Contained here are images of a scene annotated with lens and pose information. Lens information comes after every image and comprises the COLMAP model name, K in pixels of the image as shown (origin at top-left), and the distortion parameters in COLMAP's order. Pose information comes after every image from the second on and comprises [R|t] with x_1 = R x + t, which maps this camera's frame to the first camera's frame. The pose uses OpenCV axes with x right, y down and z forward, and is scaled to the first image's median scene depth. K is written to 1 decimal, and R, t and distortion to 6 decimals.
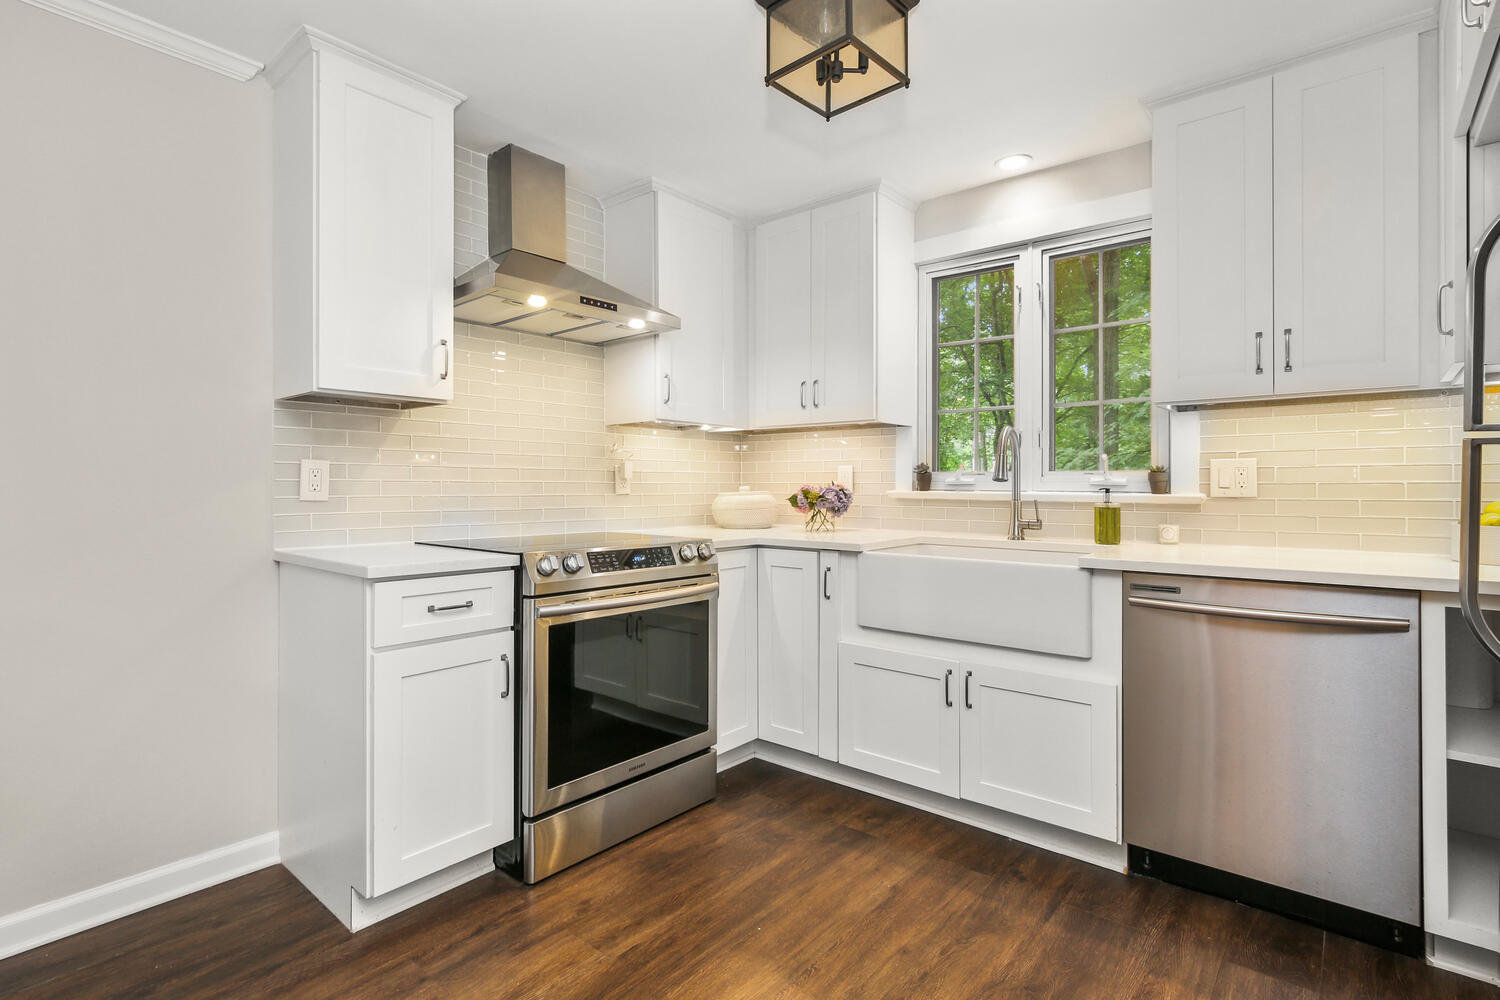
lens RADIAL K [[720.4, 0, 757.8], [0, 720.4, 489.5], [0, 0, 1]] dist [-0.003451, 0.001857]
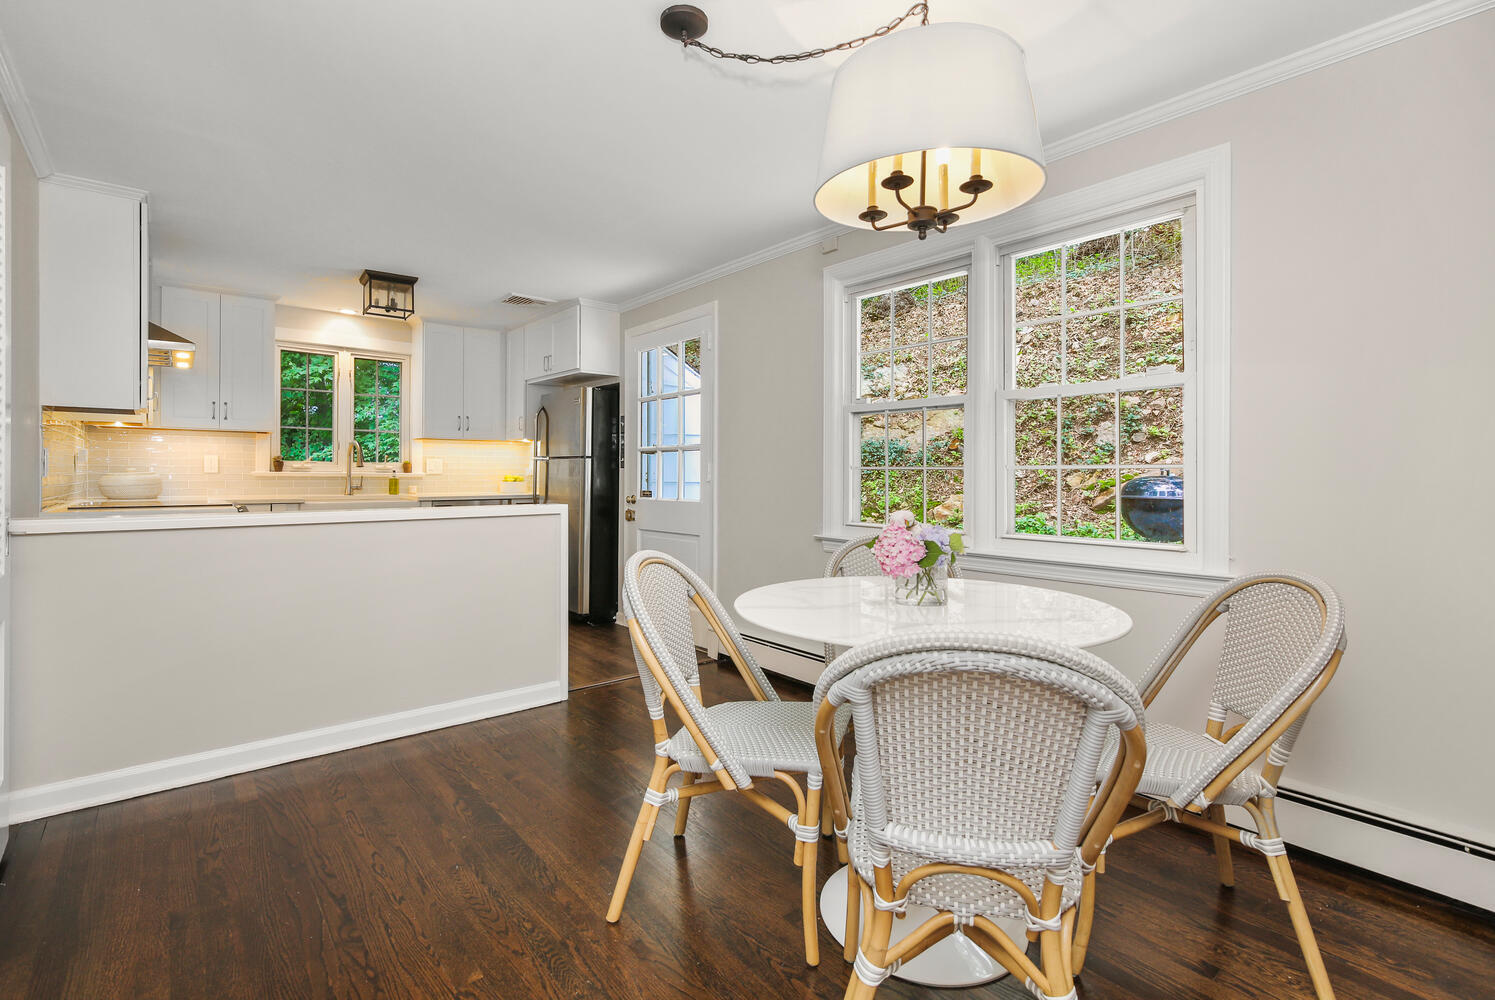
lens RADIAL K [[692.5, 0, 738.8], [0, 692.5, 471.9], [0, 0, 1]] dist [-0.002050, -0.000064]
pose [[0.197886, 0.001681, 0.980224, -1.465514], [0.000418, 0.999998, -0.001800, 0.007133], [-0.980225, 0.000766, 0.197885, -0.518476]]
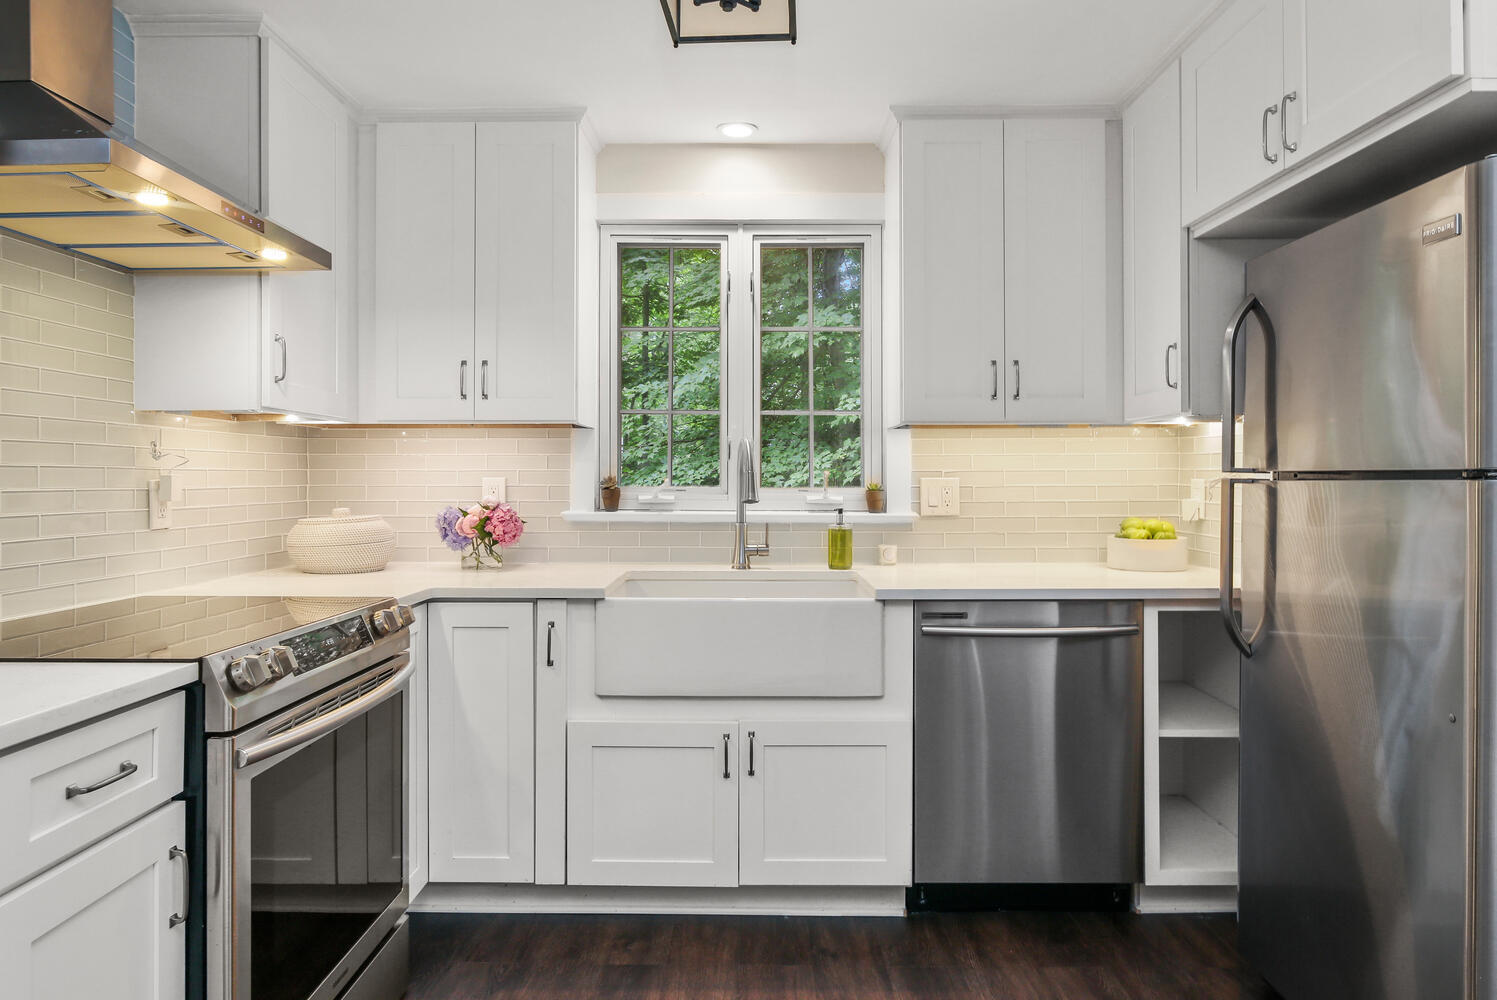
lens RADIAL K [[929.2, 0, 748.6], [0, 929.2, 477.8], [0, 0, 1]] dist [-0.009190, 0.002569]
pose [[0.781326, -0.000795, 0.624123, -0.352395], [0.004765, 0.999978, -0.004692, -0.036130], [-0.624105, 0.006640, 0.781312, 0.138616]]
